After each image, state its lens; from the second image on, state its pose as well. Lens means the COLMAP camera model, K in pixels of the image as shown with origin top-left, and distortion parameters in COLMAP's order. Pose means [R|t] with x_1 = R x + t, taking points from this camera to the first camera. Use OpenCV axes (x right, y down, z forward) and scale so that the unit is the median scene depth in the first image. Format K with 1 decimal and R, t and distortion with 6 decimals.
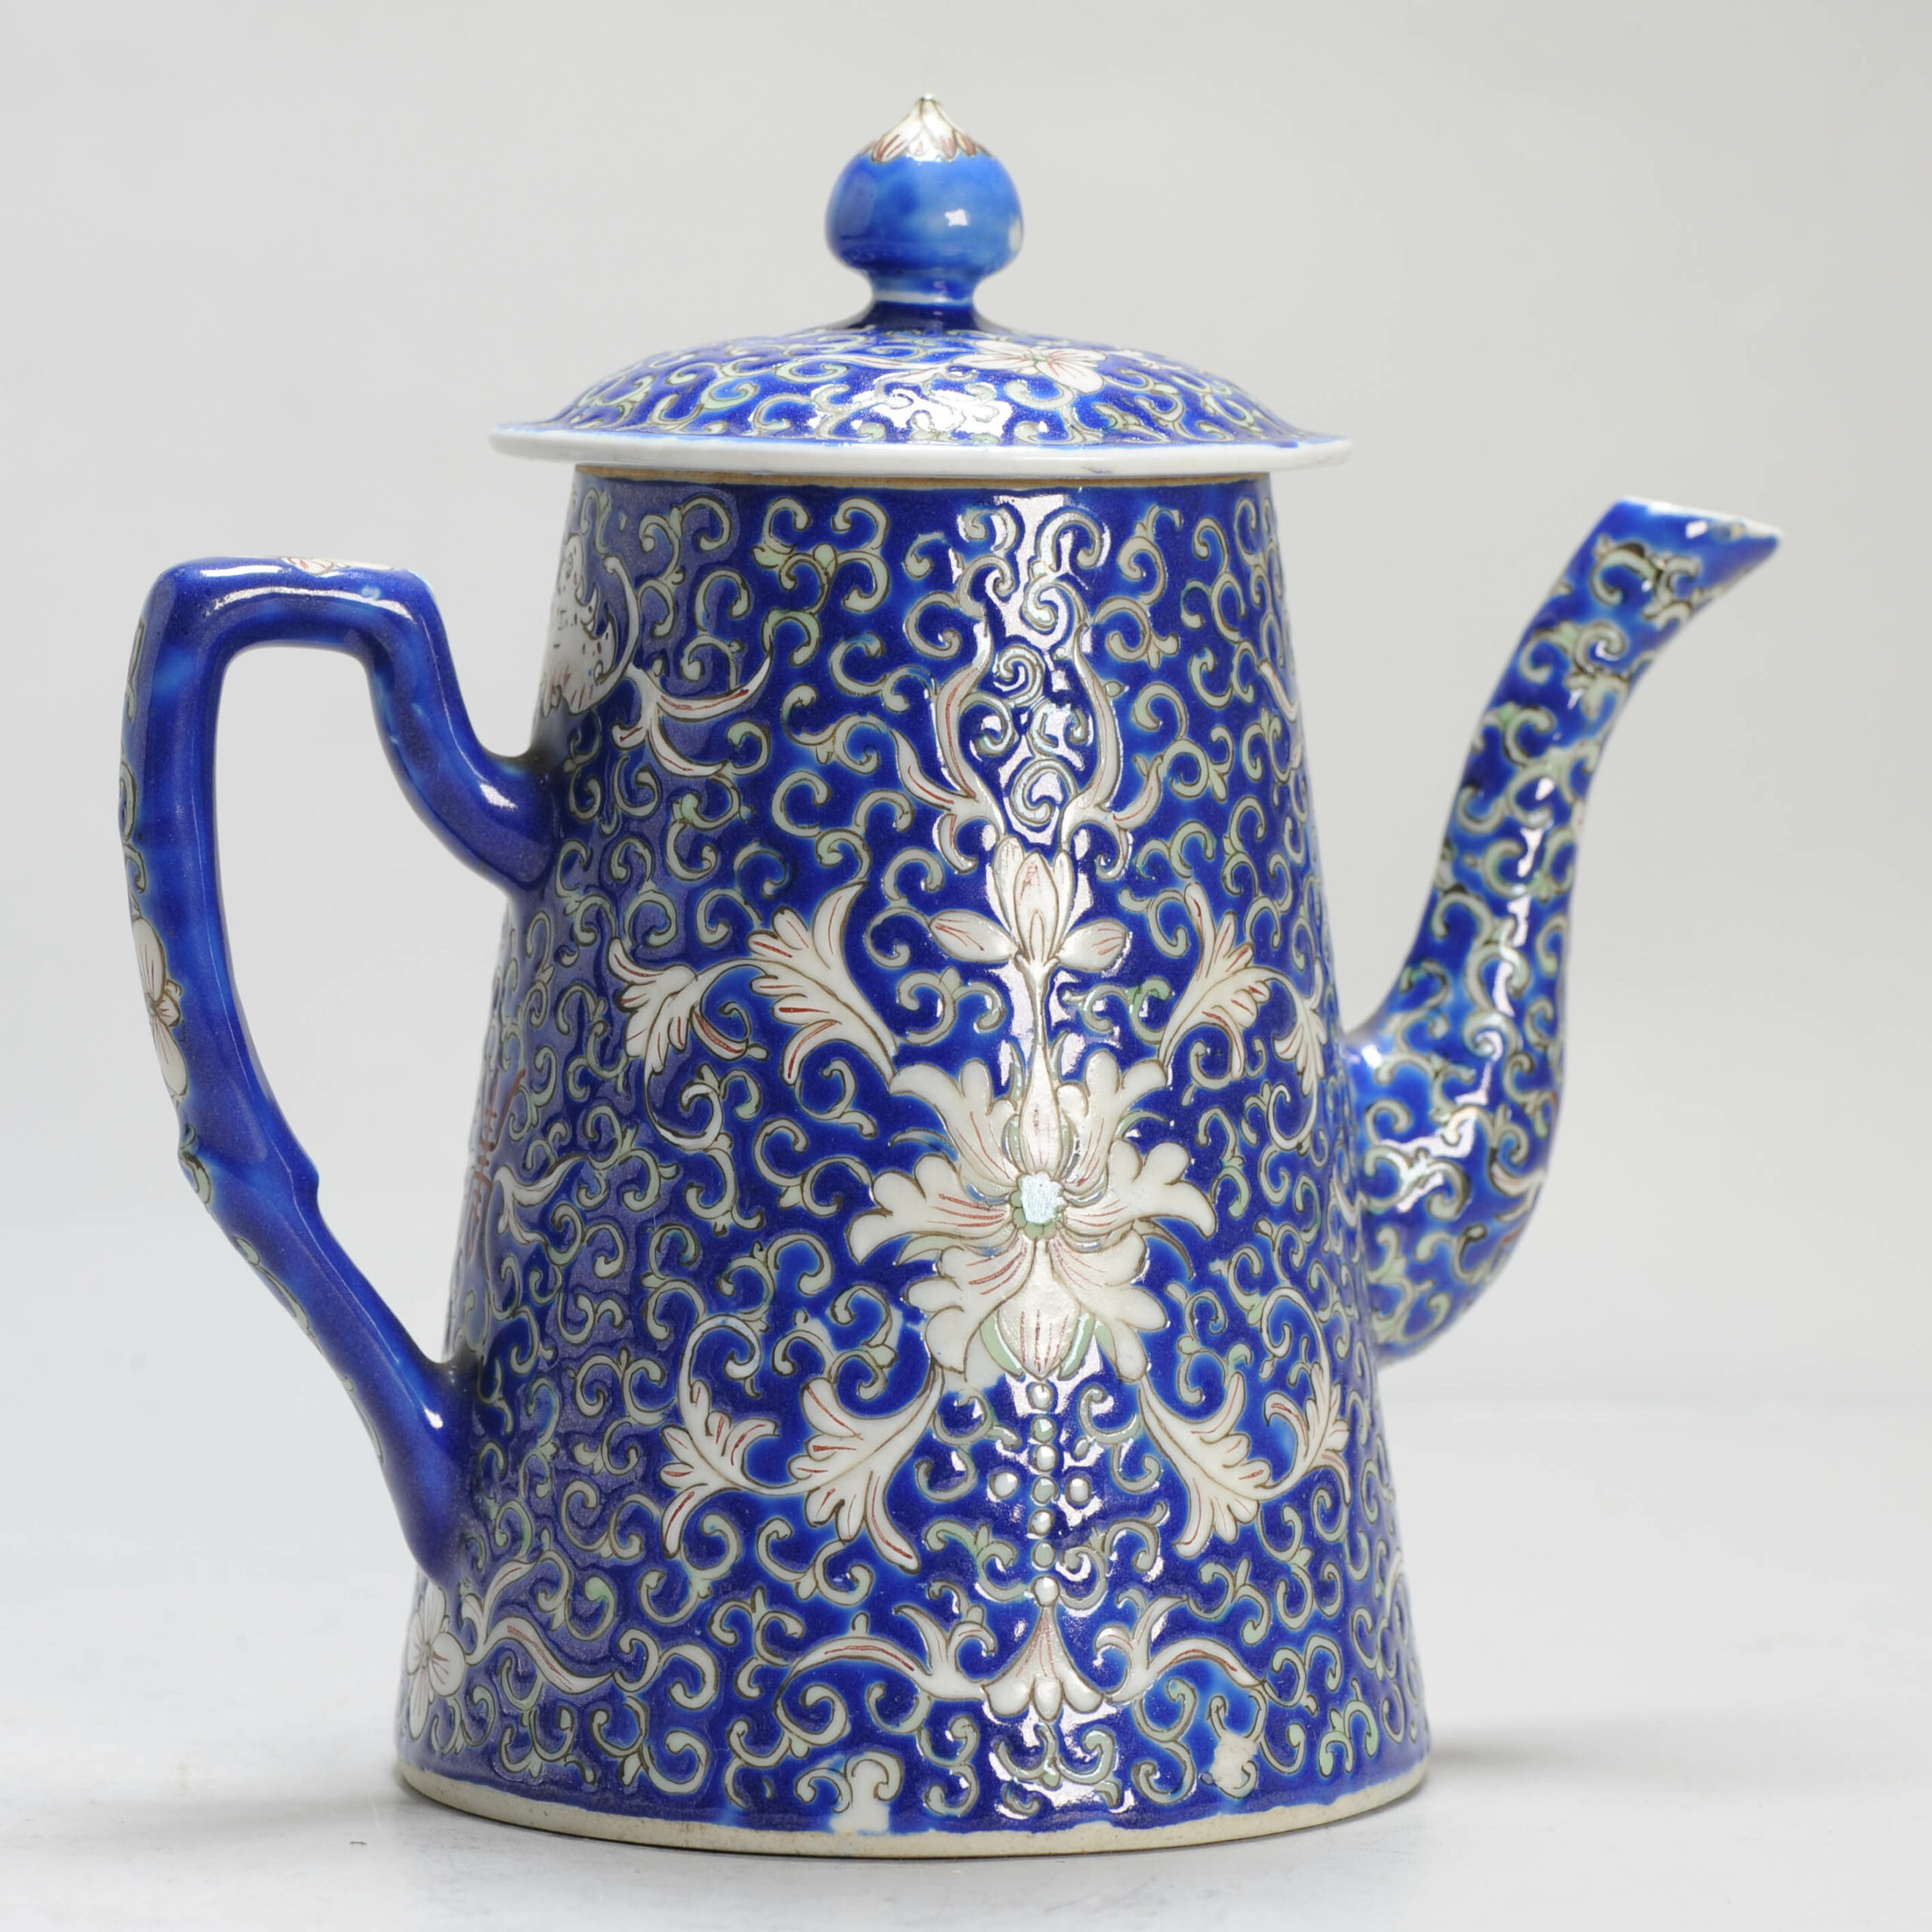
lens RADIAL K [[9732.6, 0, 966.0], [0, 9732.6, 966.0], [0, 0, 1]] dist [-0.368291, -1.310616]
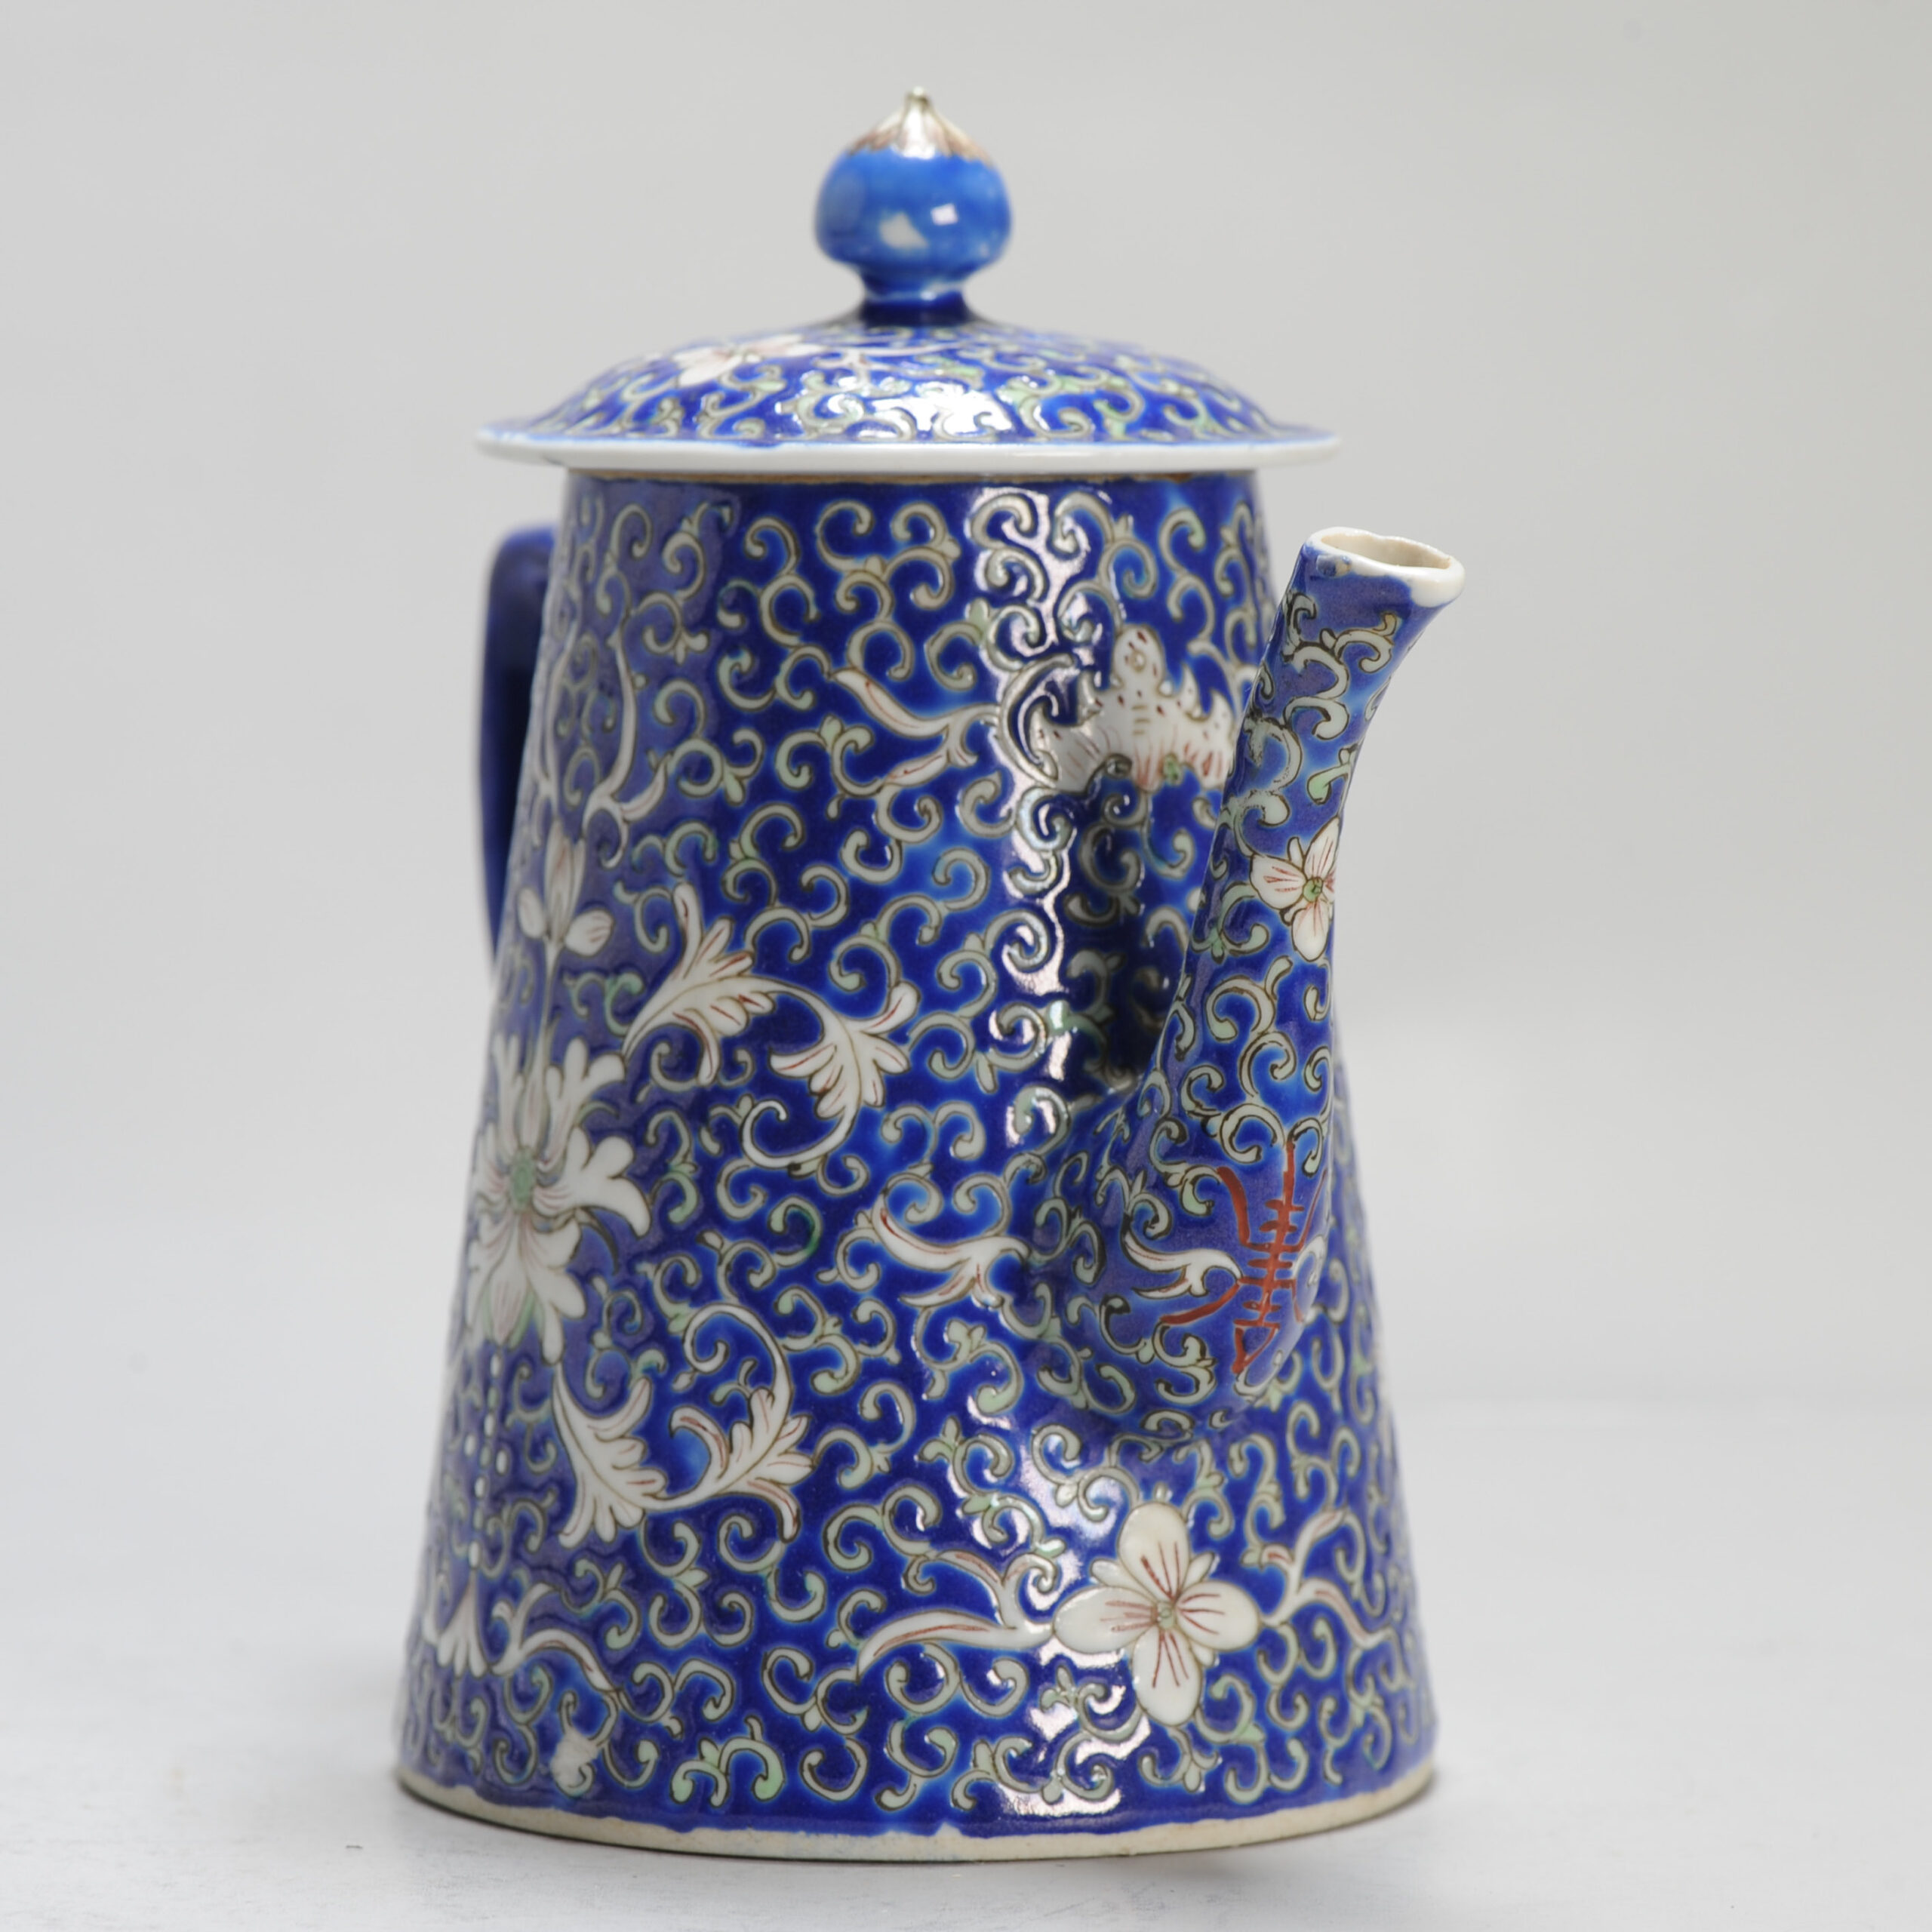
lens RADIAL K [[9732.6, 0, 966.0], [0, 9732.6, 966.0], [0, 0, 1]] dist [-0.368291, -1.310616]
pose [[0.228955, 0.080177, -0.970129, 0.996090], [-0.086479, 0.994337, 0.061768, -0.064047], [0.969588, 0.069754, 0.234593, 0.799457]]
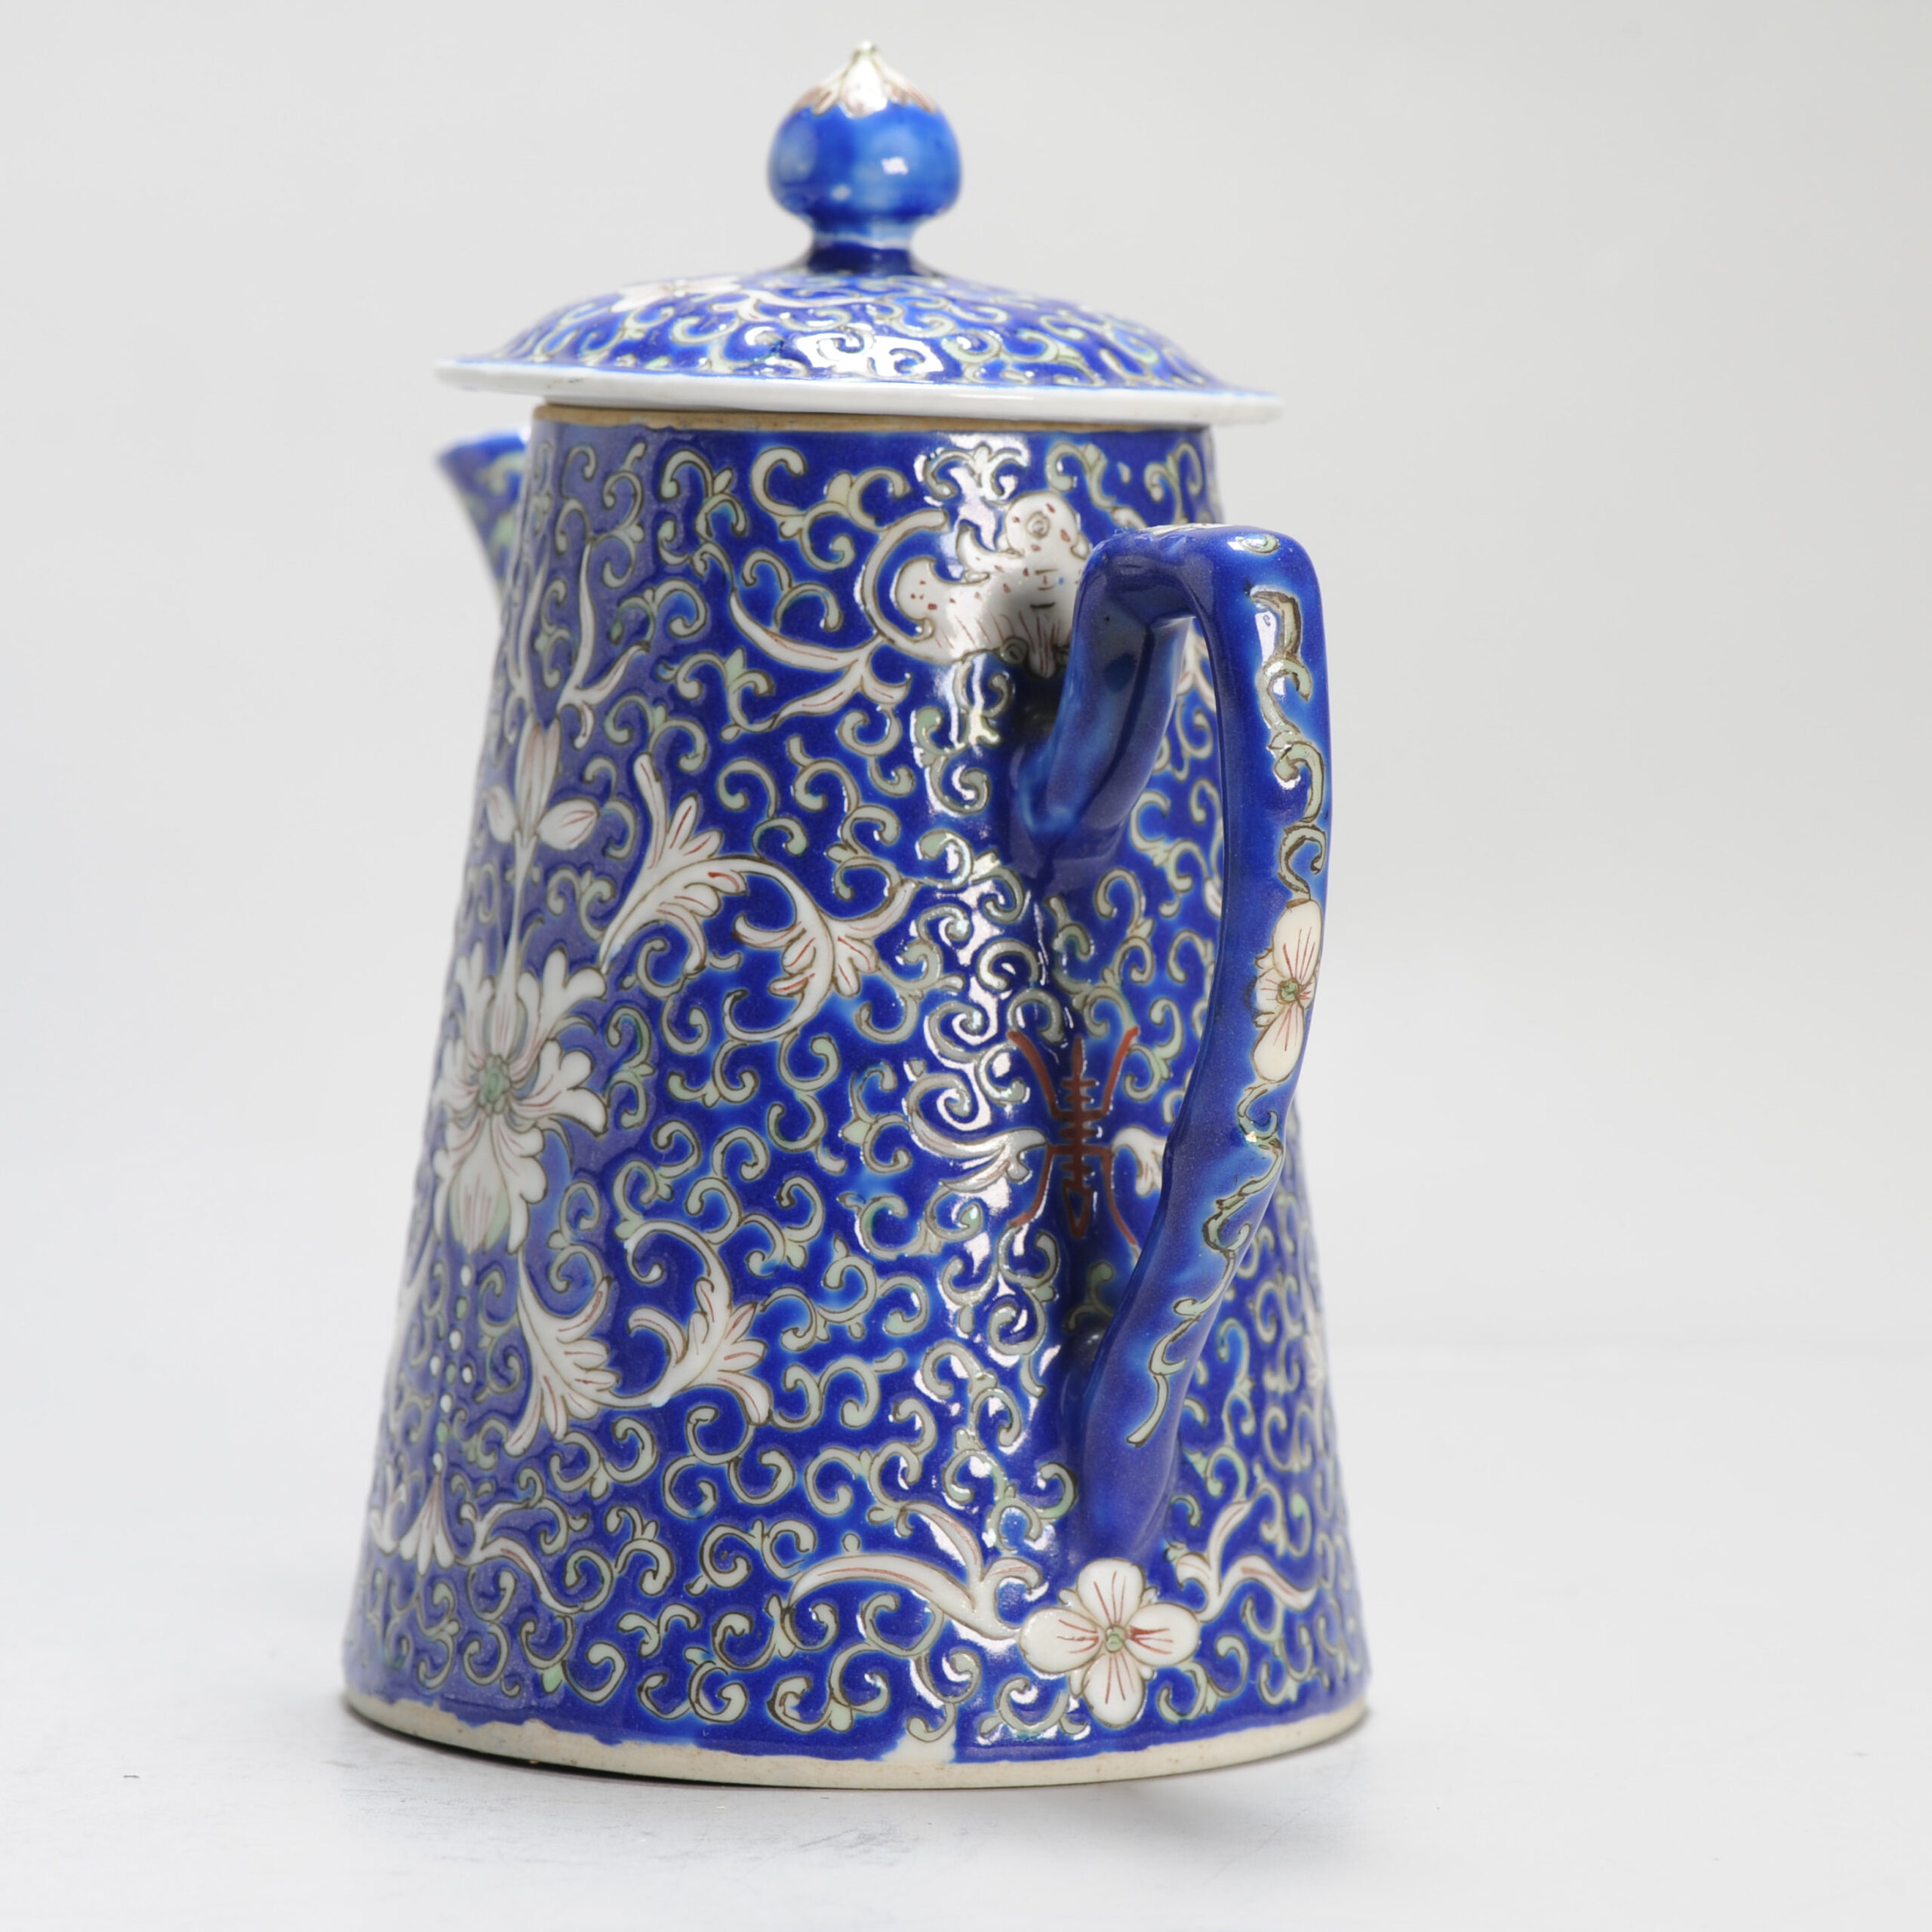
lens RADIAL K [[9732.6, 0, 966.0], [0, 9732.6, 966.0], [0, 0, 1]] dist [-0.368291, -1.310616]
pose [[-0.193630, -0.094082, 0.976553, -1.031705], [0.077234, 0.990840, 0.110772, -0.109175], [-0.978030, 0.096872, -0.184590, 1.219485]]
